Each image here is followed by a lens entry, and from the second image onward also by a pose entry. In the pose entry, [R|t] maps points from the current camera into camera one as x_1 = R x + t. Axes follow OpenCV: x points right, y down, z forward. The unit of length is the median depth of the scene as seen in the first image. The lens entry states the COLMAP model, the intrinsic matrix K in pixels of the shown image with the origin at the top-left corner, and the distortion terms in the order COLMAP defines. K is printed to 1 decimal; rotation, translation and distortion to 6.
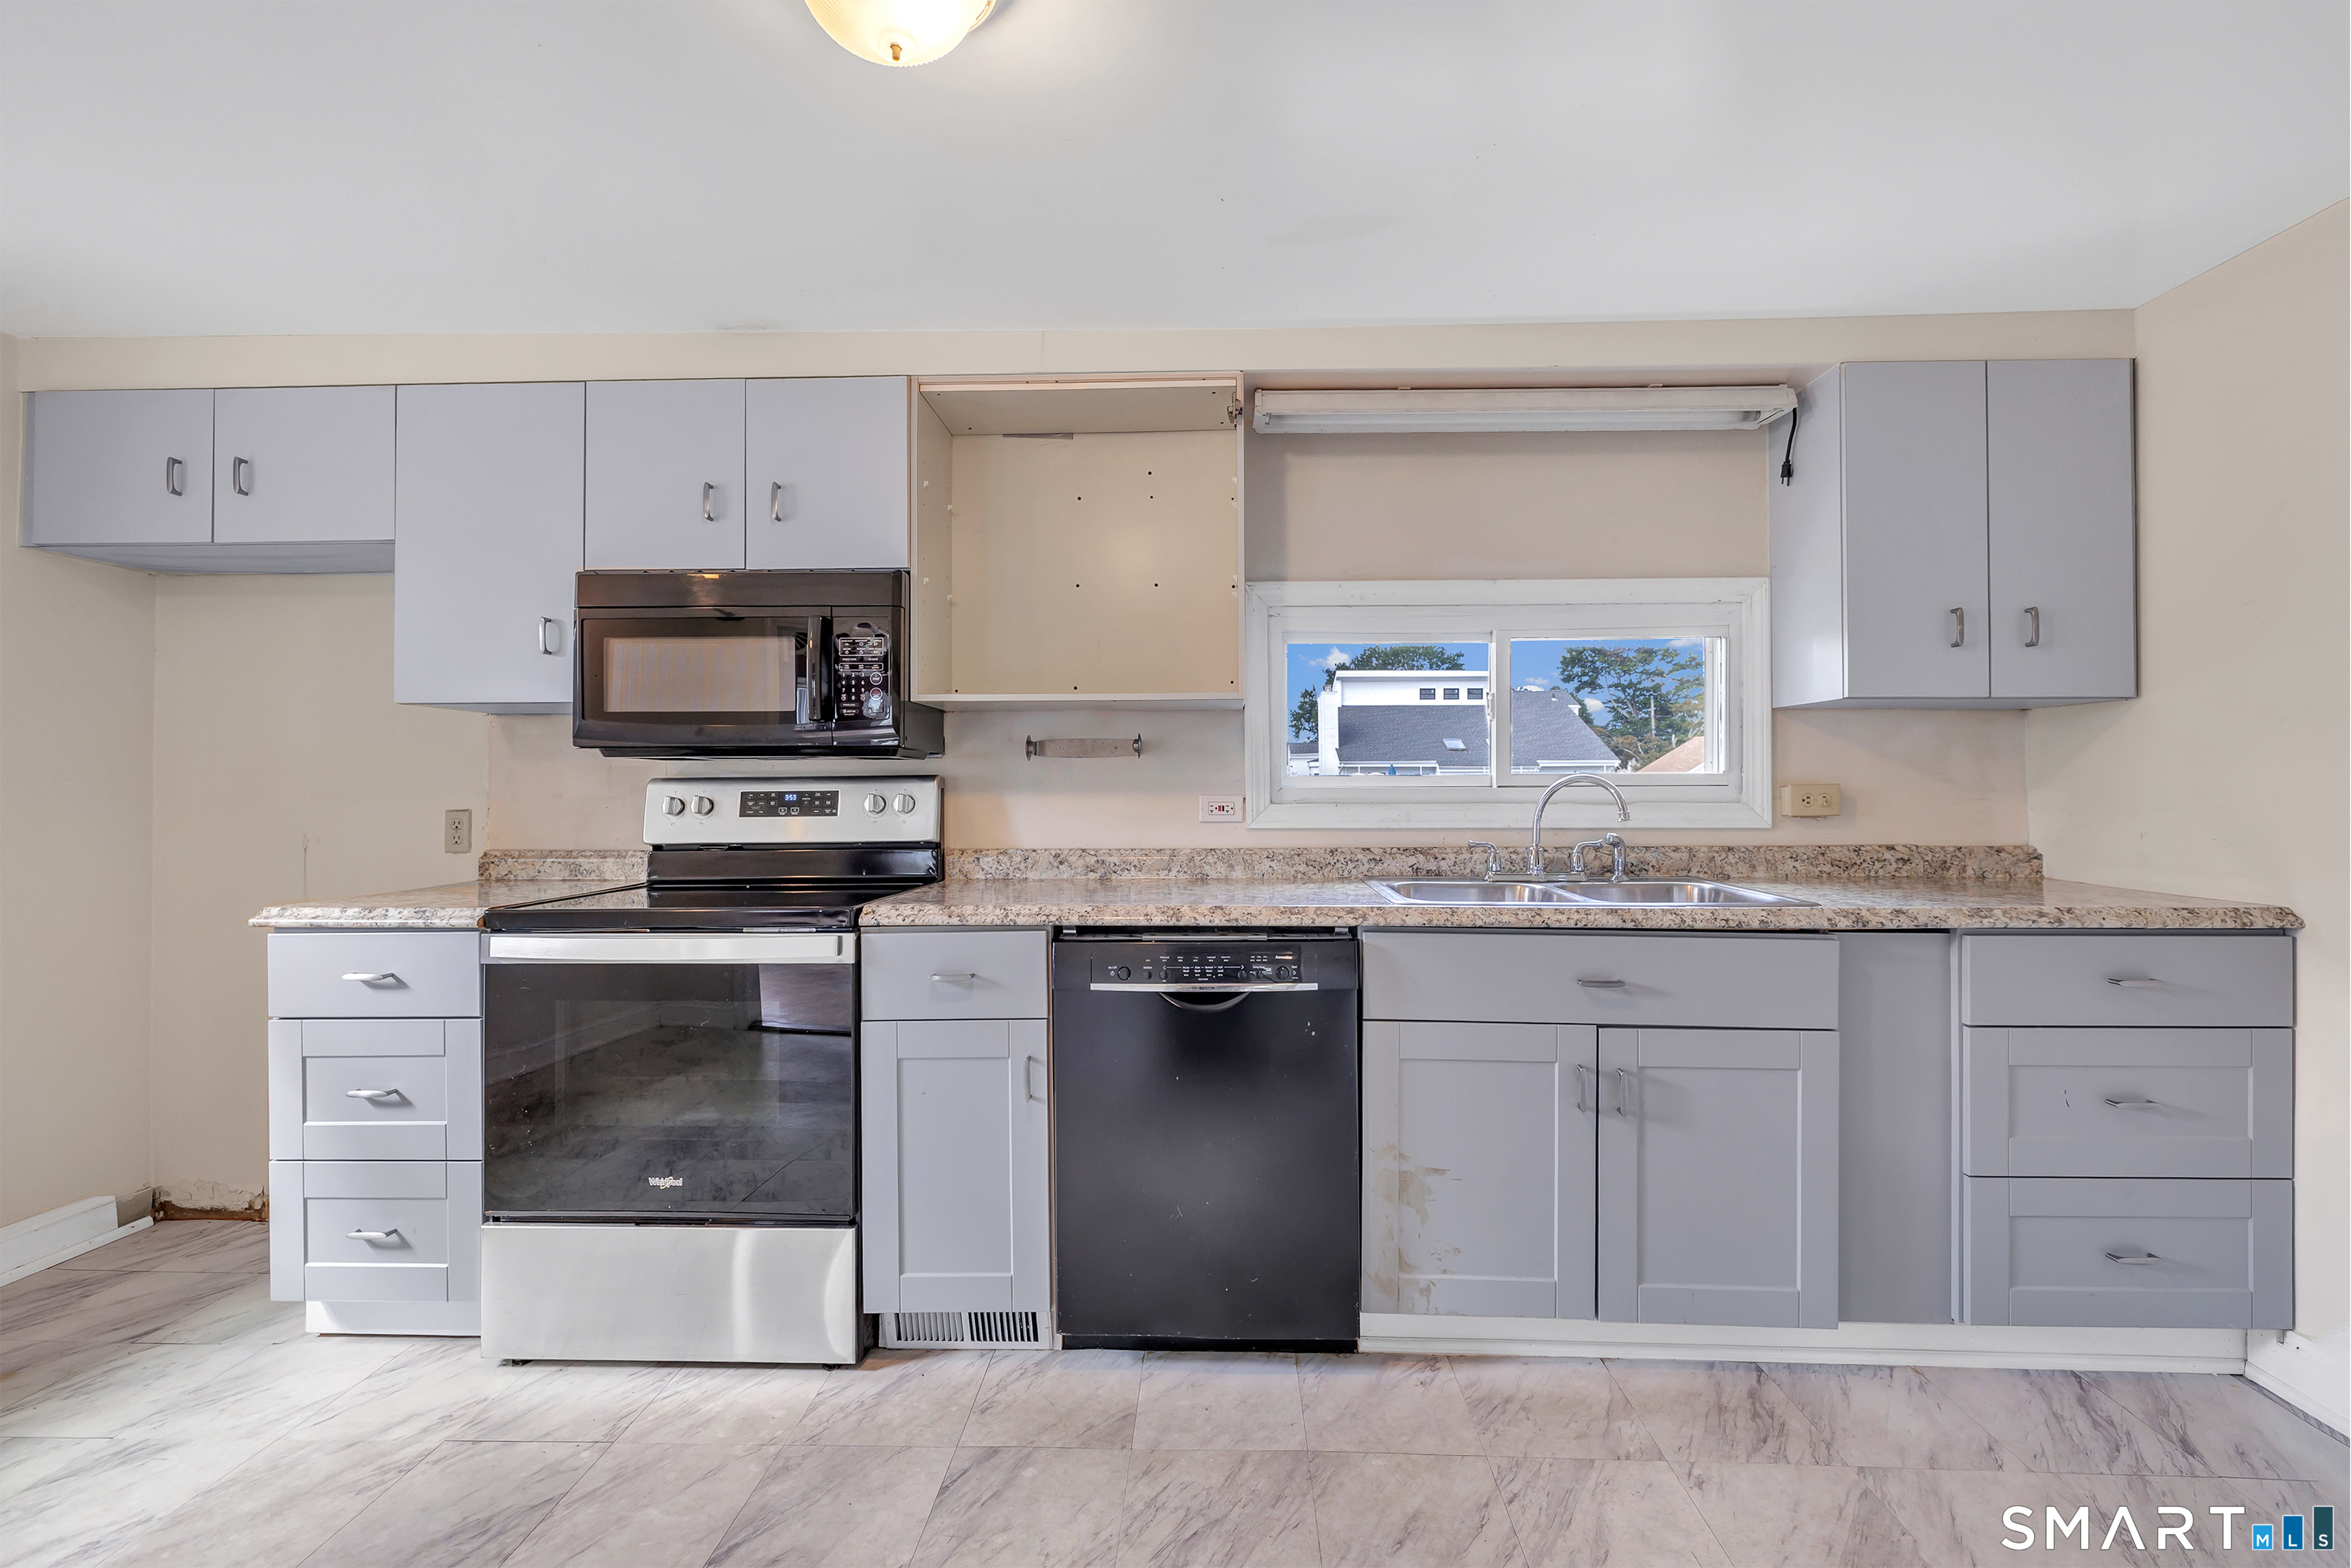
lens RADIAL K [[1075.6, 0, 1227.2], [0, 1075.6, 775.5], [0, 0, 1]] dist [0.000251, -0.000192]
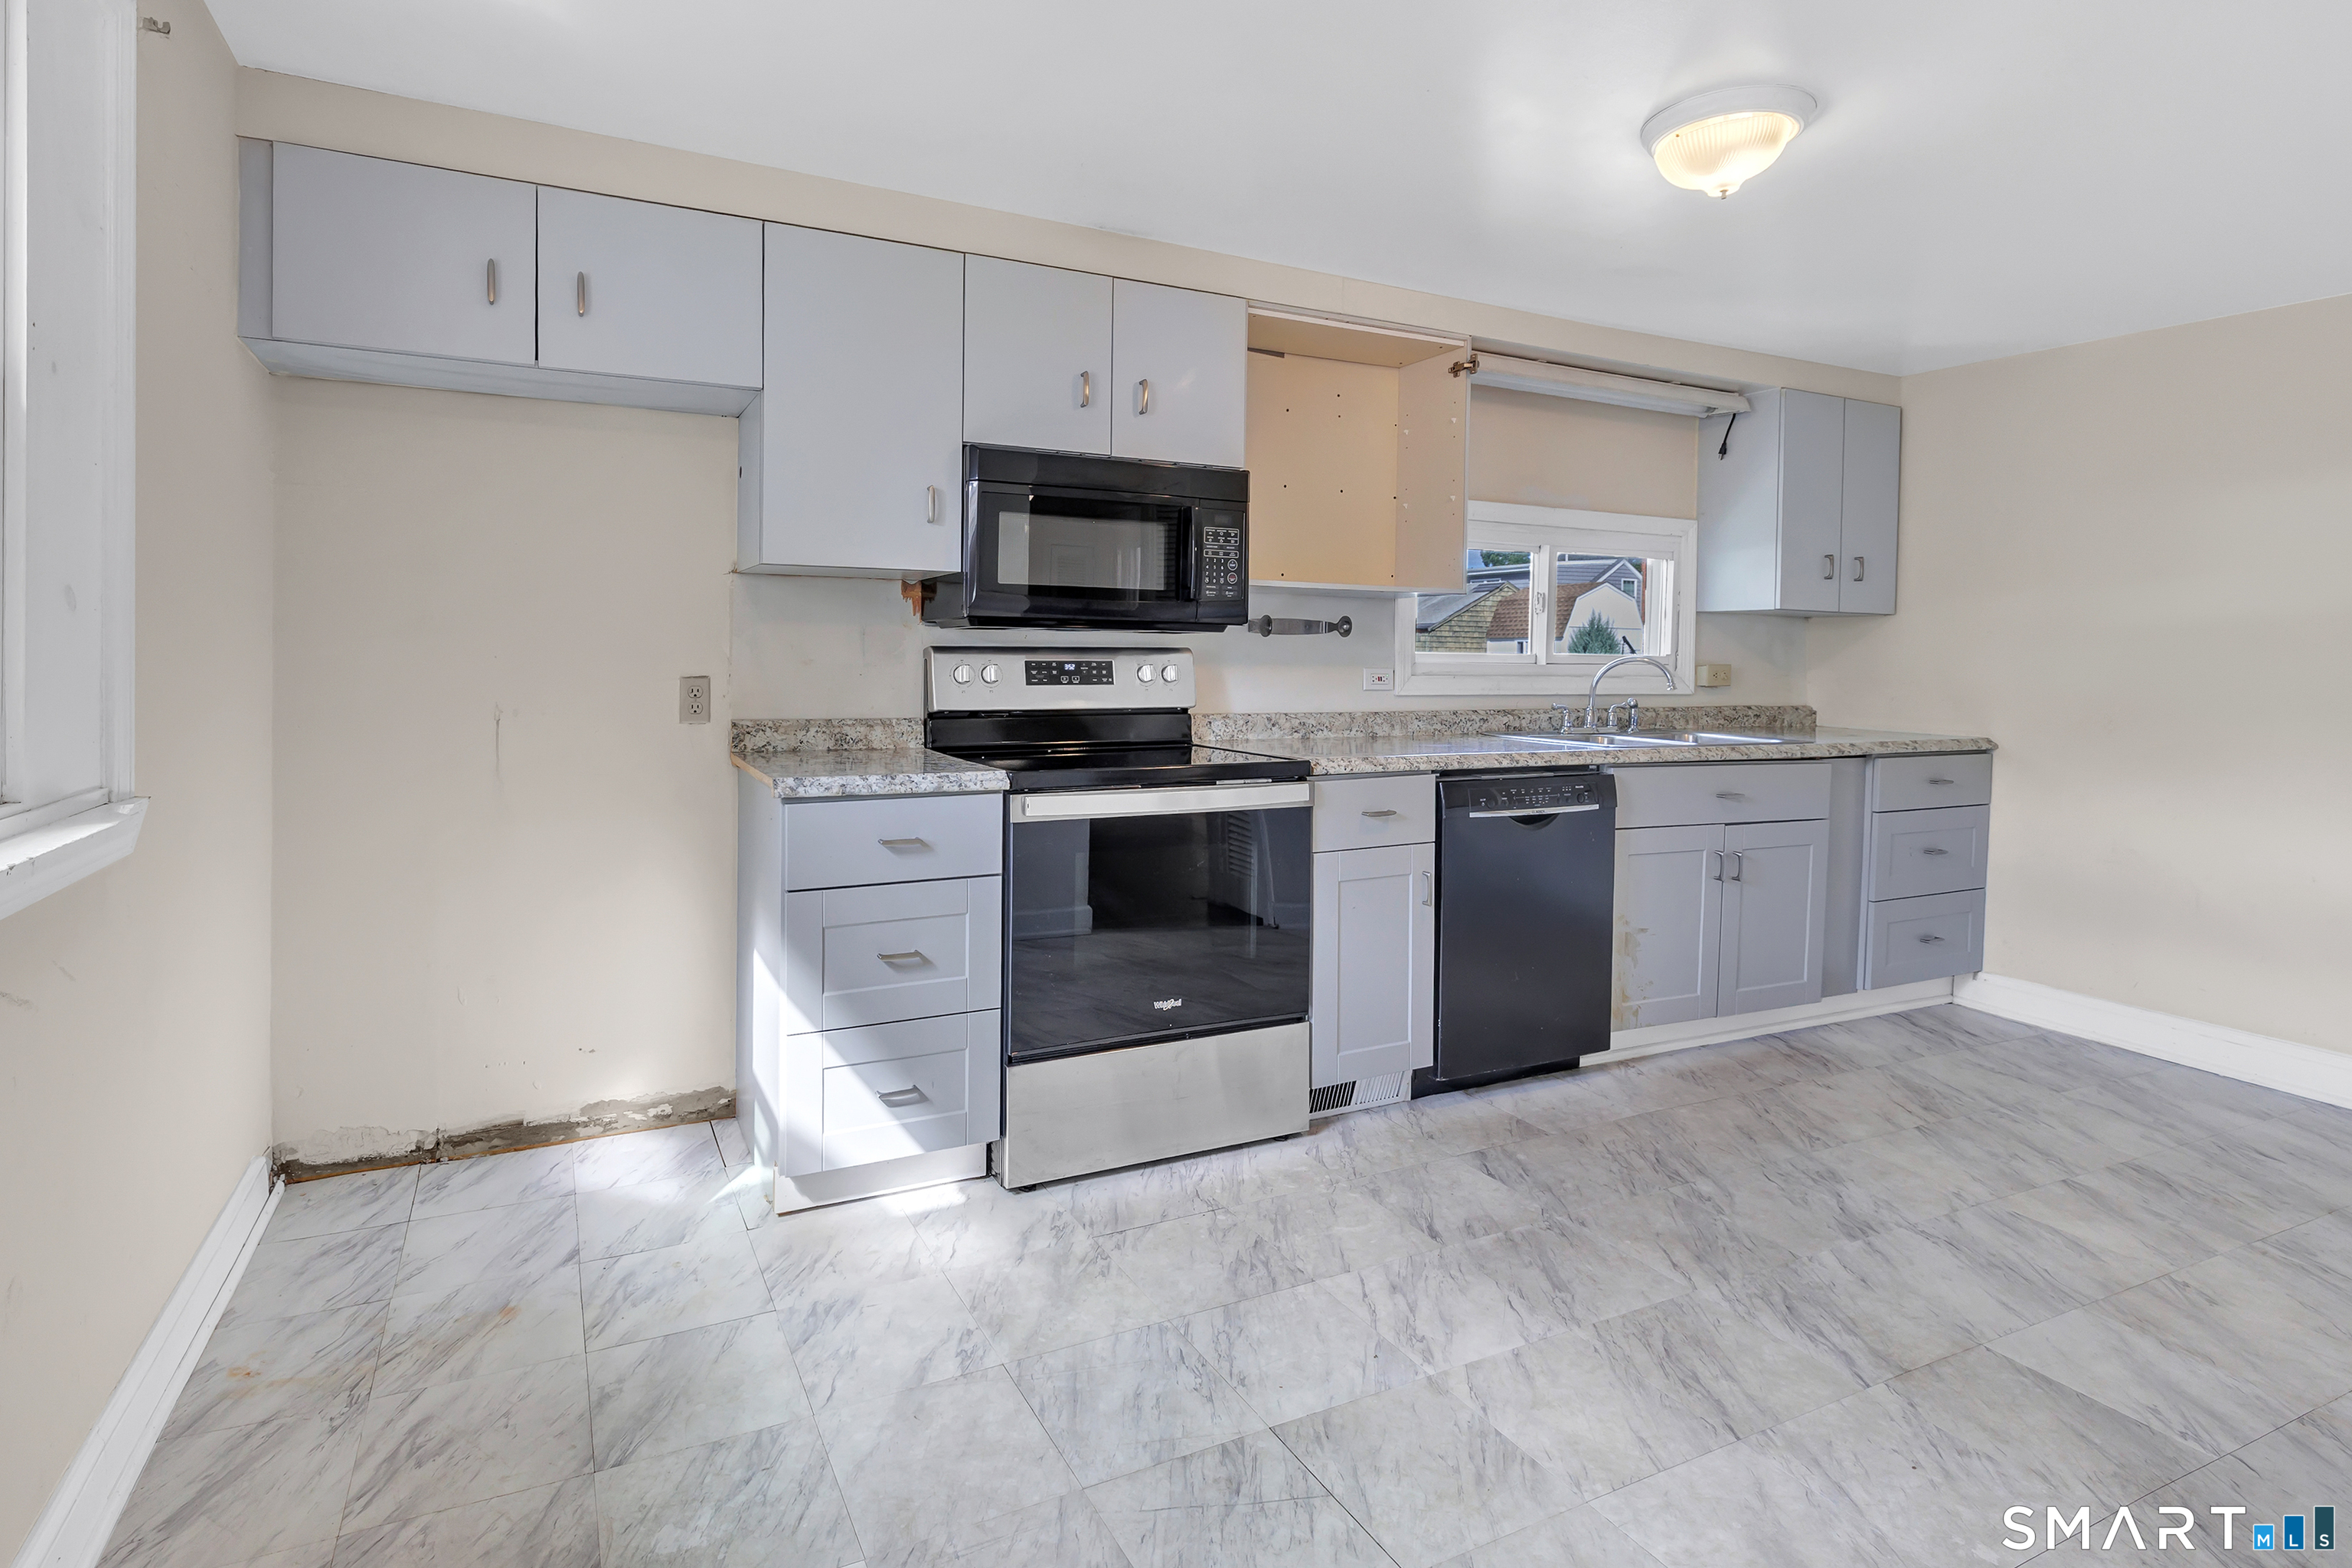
lens RADIAL K [[1184.9, 0, 1166.7], [0, 1184.9, 683.6], [0, 0, 1]] dist [-0.000823, -0.000104]
pose [[0.884785, 0.002862, 0.465991, -0.953039], [-0.020126, 0.999283, 0.032076, -0.002767], [-0.465565, -0.037759, 0.884208, -0.086897]]
